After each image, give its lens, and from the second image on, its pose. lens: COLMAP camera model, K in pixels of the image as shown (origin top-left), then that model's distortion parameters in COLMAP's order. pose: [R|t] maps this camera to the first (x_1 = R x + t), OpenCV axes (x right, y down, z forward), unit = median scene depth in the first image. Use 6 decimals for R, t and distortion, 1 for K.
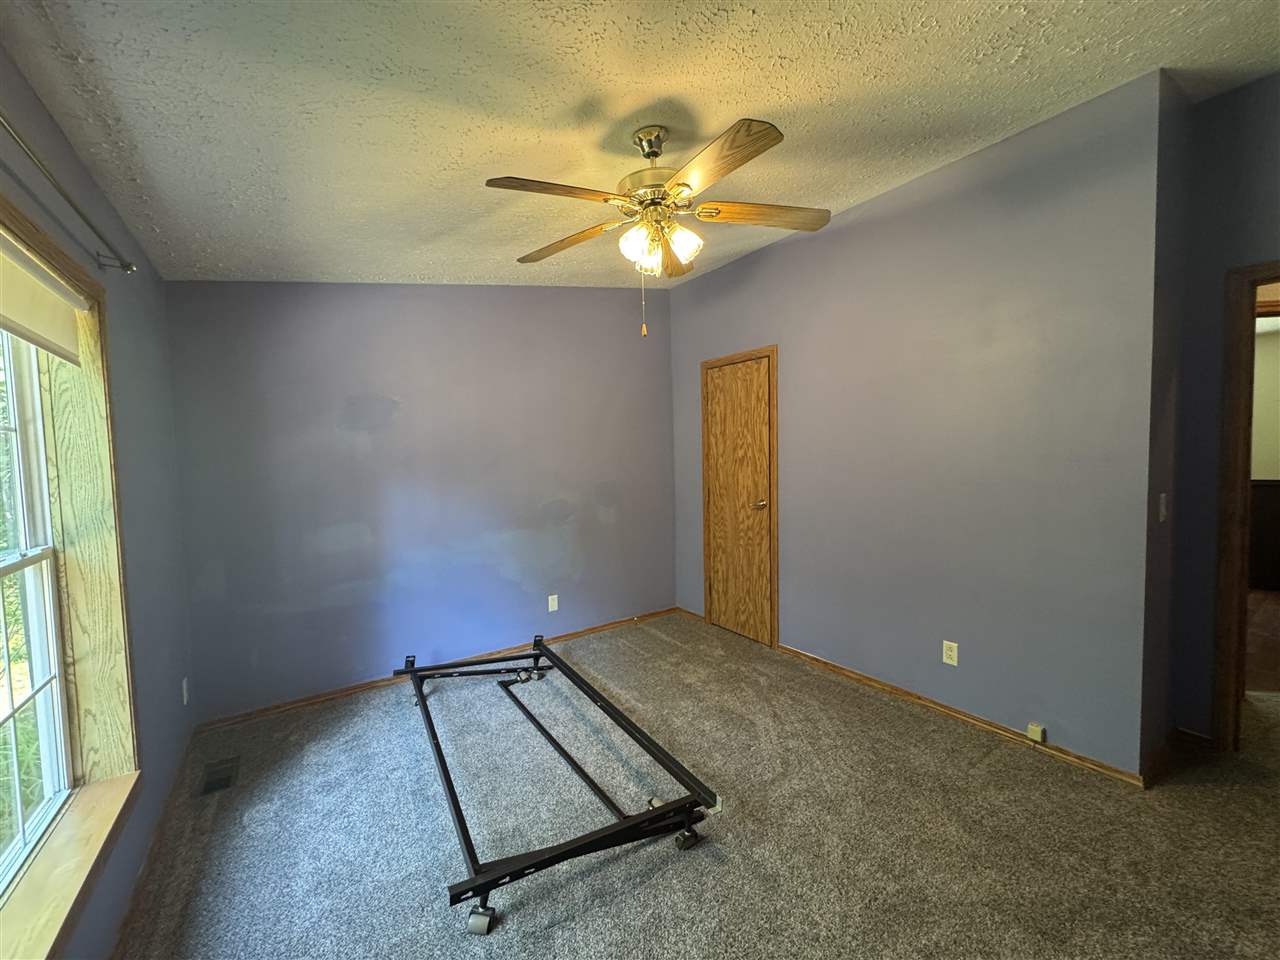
lens RADIAL K [[513.2, 0, 638.8], [0, 513.2, 481.6], [0, 0, 1]] dist [-0.004687, -0.000288]
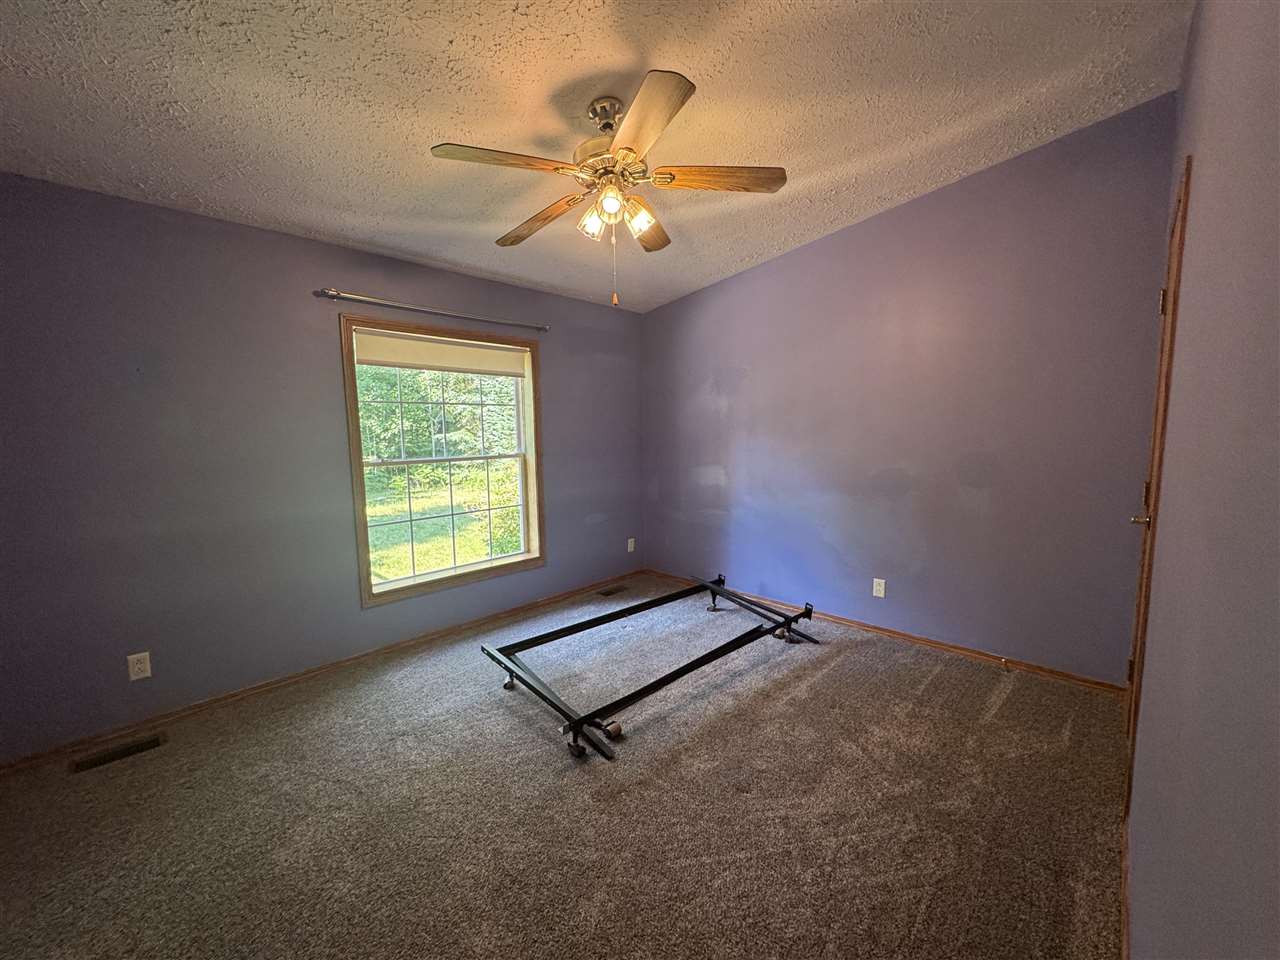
lens RADIAL K [[513.2, 0, 640.0], [0, 513.2, 481.1], [0, 0, 1]] dist [-0.004687, -0.000288]
pose [[0.196232, 0.125951, -0.972435, 0.707967], [-0.046922, 0.991786, 0.118989, -0.029809], [0.979434, 0.022280, 0.200530, 0.537449]]
